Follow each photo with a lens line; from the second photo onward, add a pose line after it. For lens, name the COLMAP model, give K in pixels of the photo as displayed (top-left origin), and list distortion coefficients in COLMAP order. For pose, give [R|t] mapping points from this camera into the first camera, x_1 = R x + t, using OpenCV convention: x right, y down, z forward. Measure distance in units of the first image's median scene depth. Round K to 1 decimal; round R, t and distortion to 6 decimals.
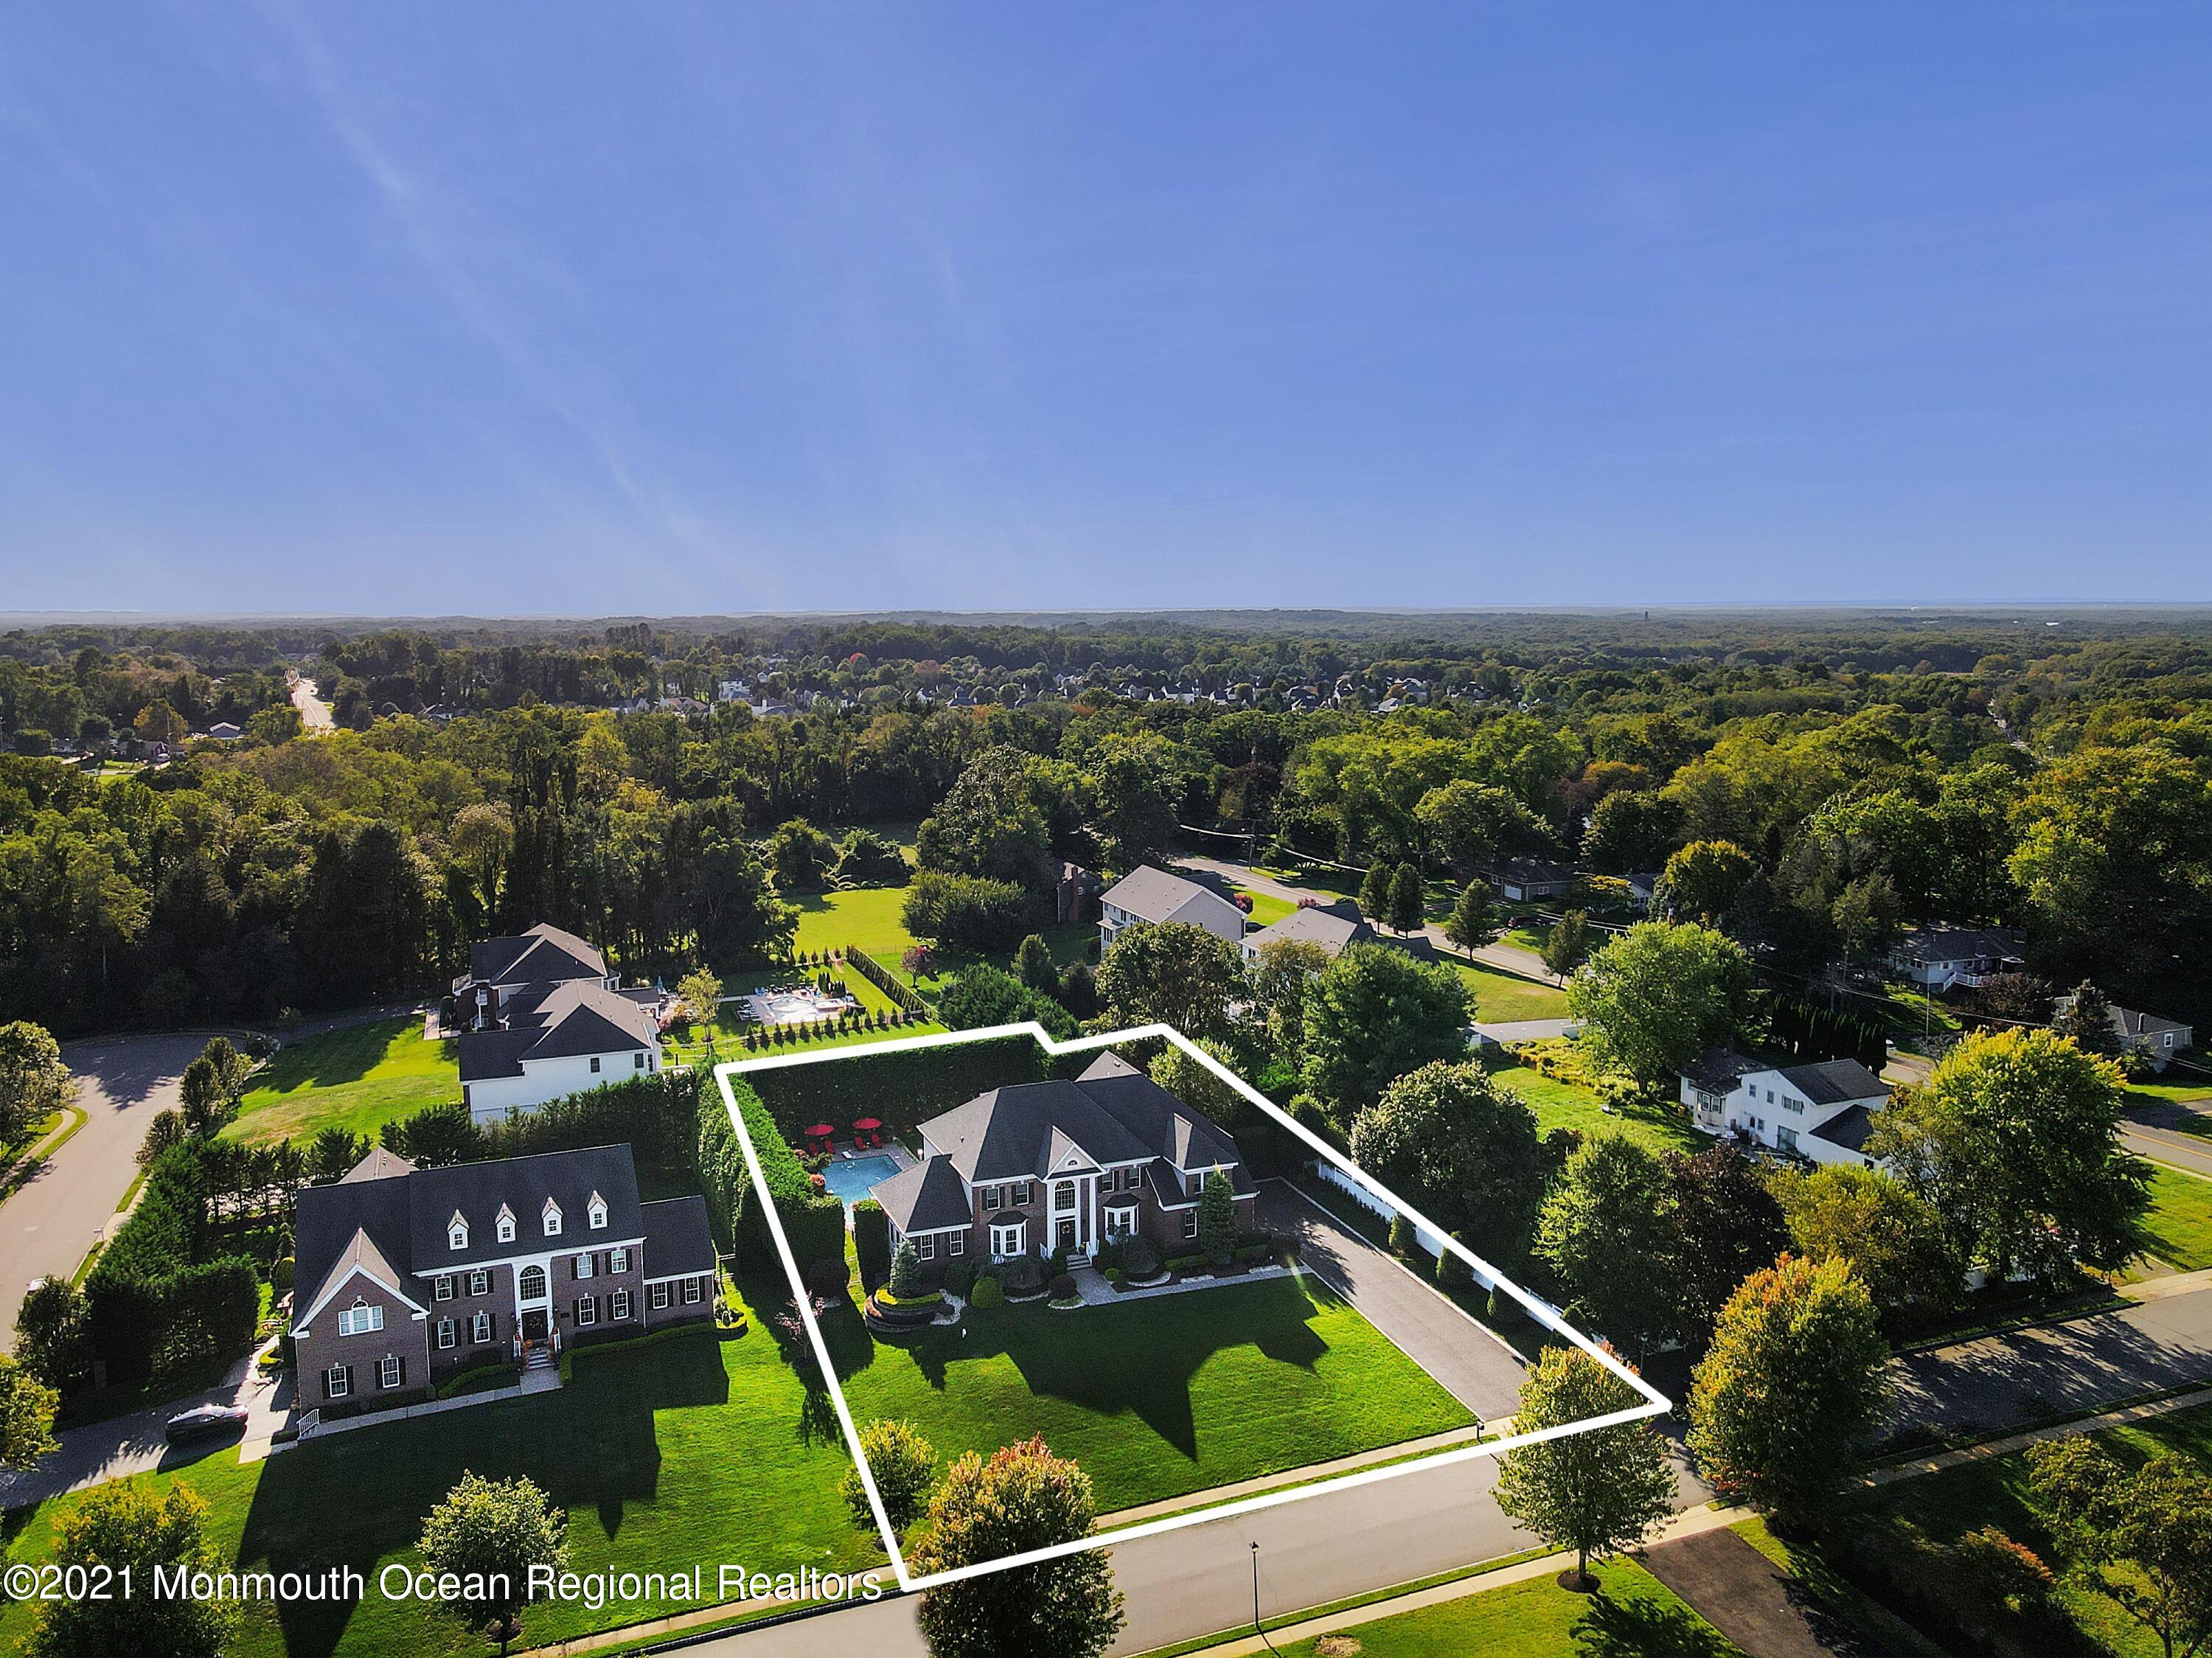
lens RADIAL K [[1580.6, 0, 1042.0], [0, 1580.6, 827.1], [0, 0, 1]] dist [0.001445, 0.006149]
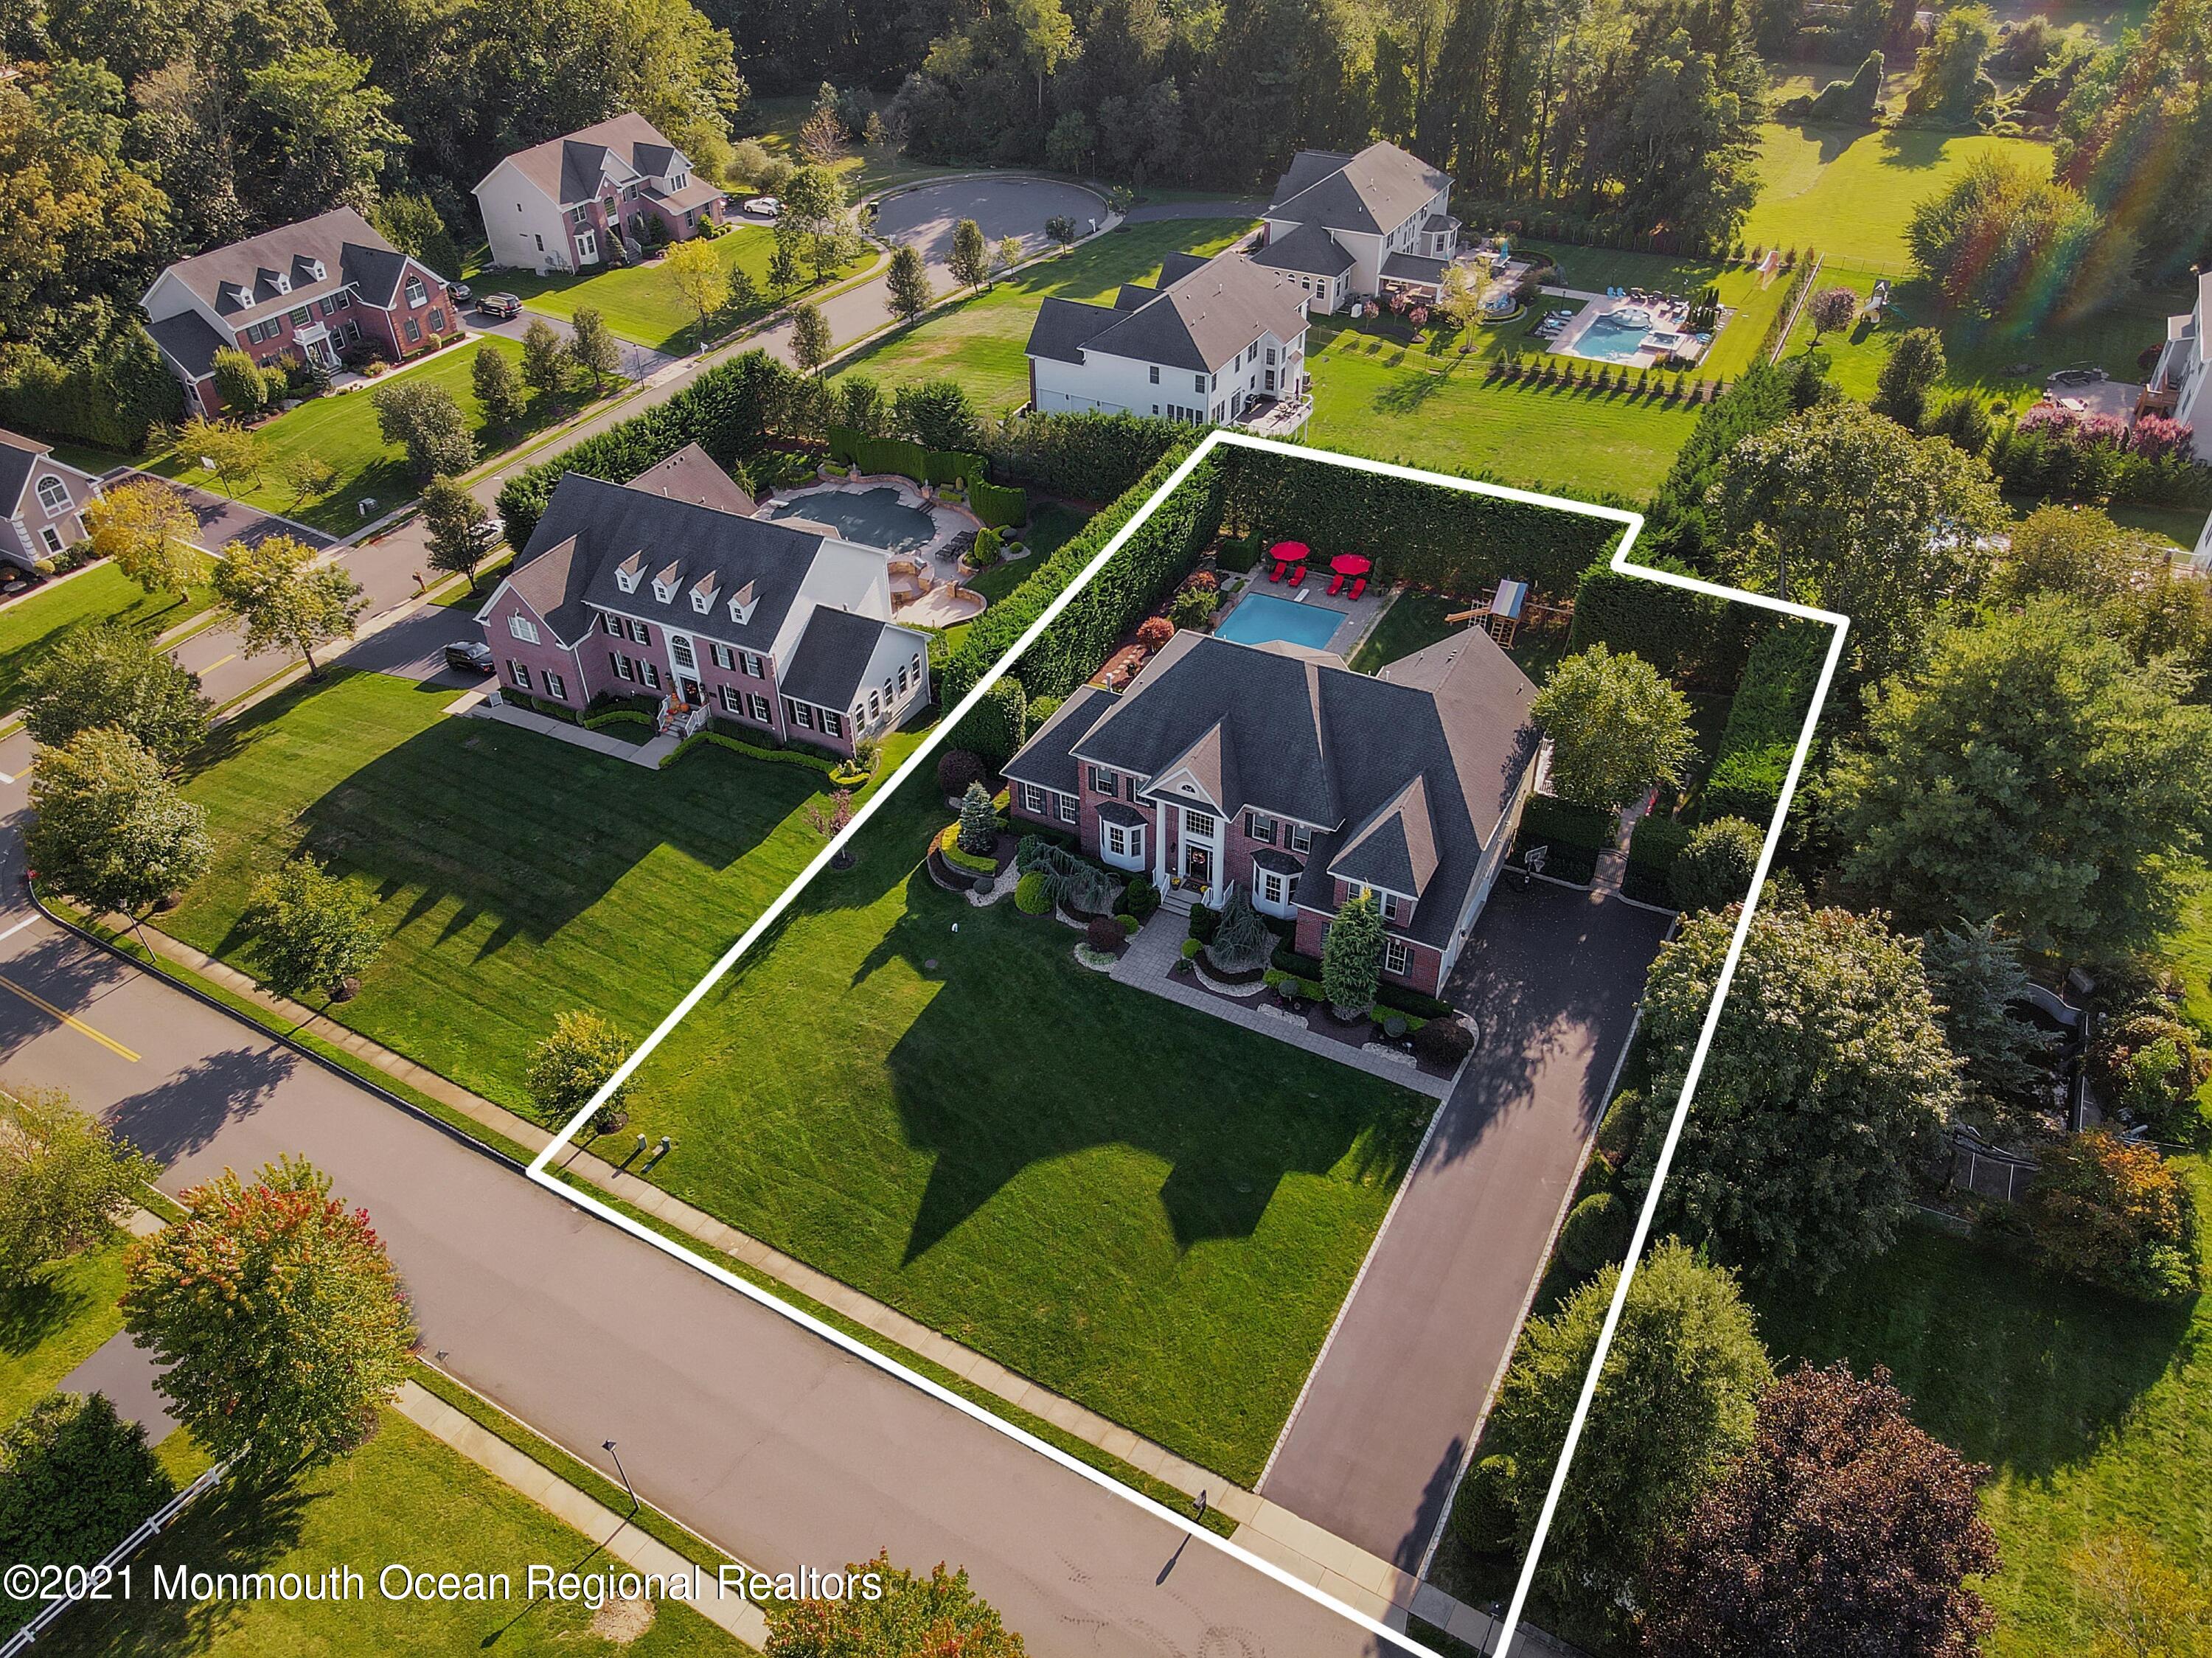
lens RADIAL K [[1580.6, 0, 1042.0], [0, 1580.6, 827.1], [0, 0, 1]] dist [0.001445, 0.006149]
pose [[0.666156, 0.458727, -0.588053, 0.382631], [-0.086400, 0.830630, 0.550081, -0.144969], [0.740791, -0.315632, 0.592963, 0.528556]]
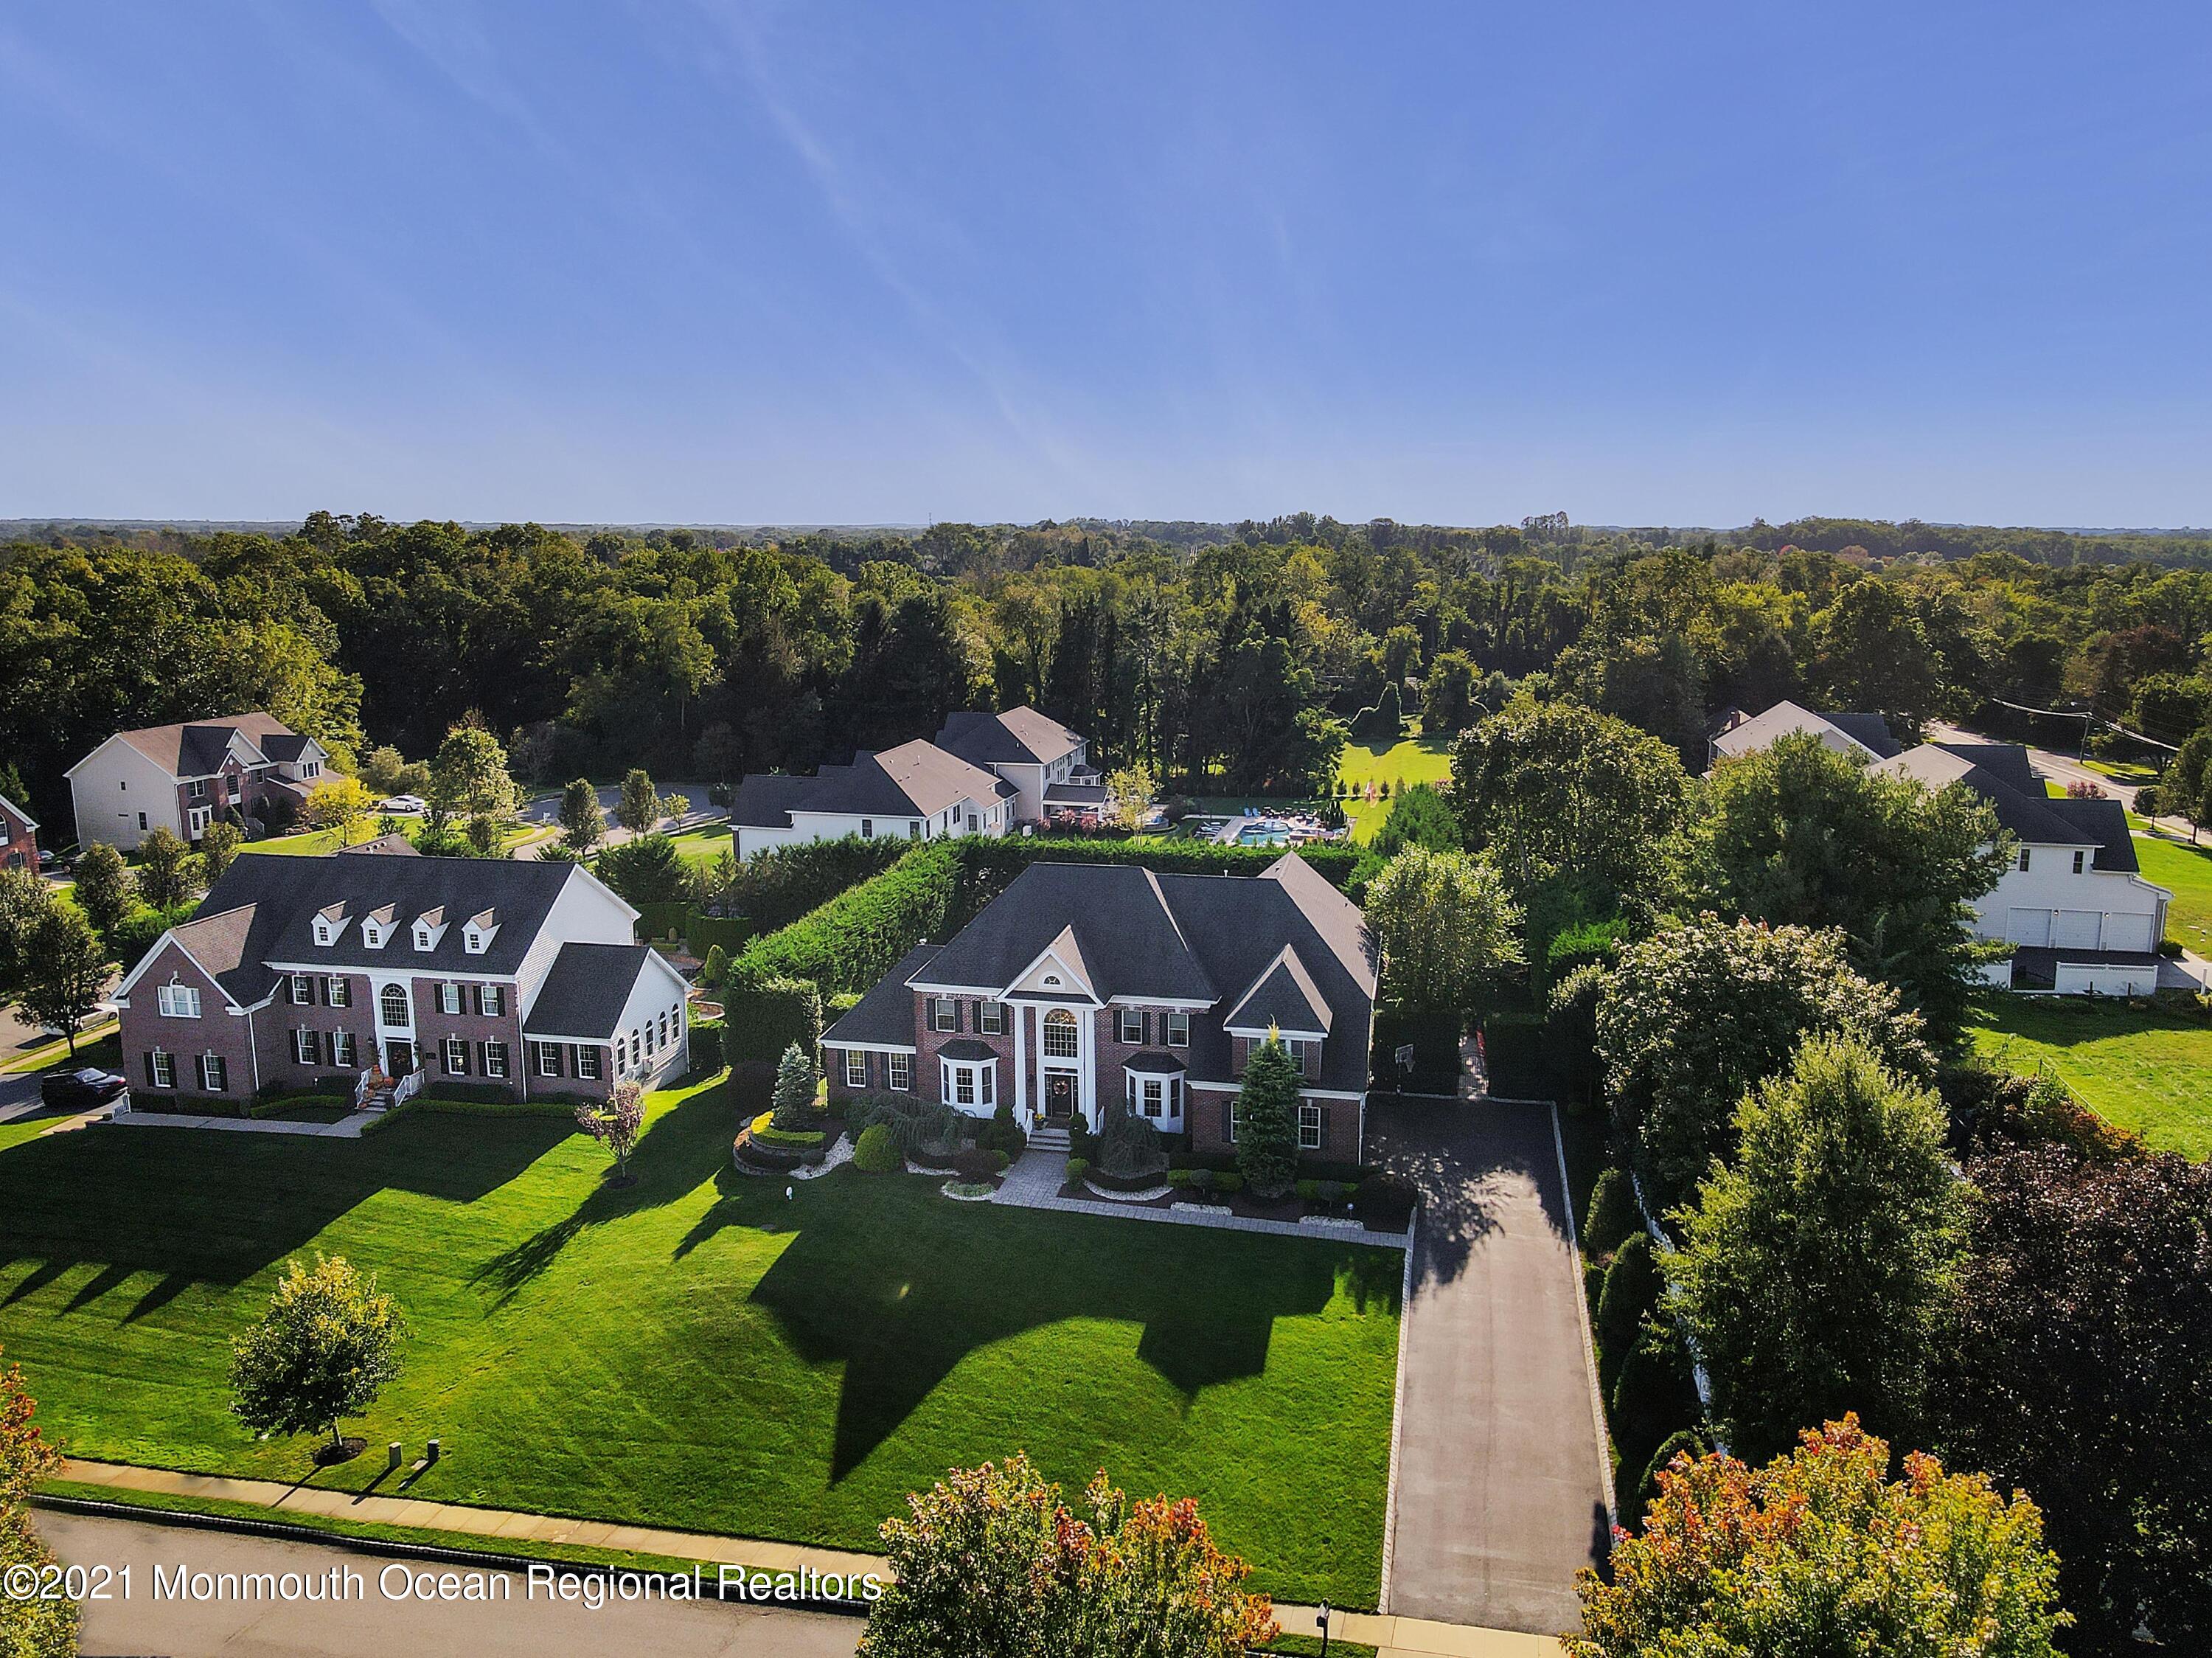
lens RADIAL K [[1603.2, 0, 1094.9], [0, 1603.2, 820.7], [0, 0, 1]] dist [-0.006551, 0.037289]
pose [[0.855371, 0.113935, -0.505331, 0.339714], [-0.086400, 0.993227, 0.077690, 0.096971], [0.510759, -0.022794, 0.859421, 0.457375]]
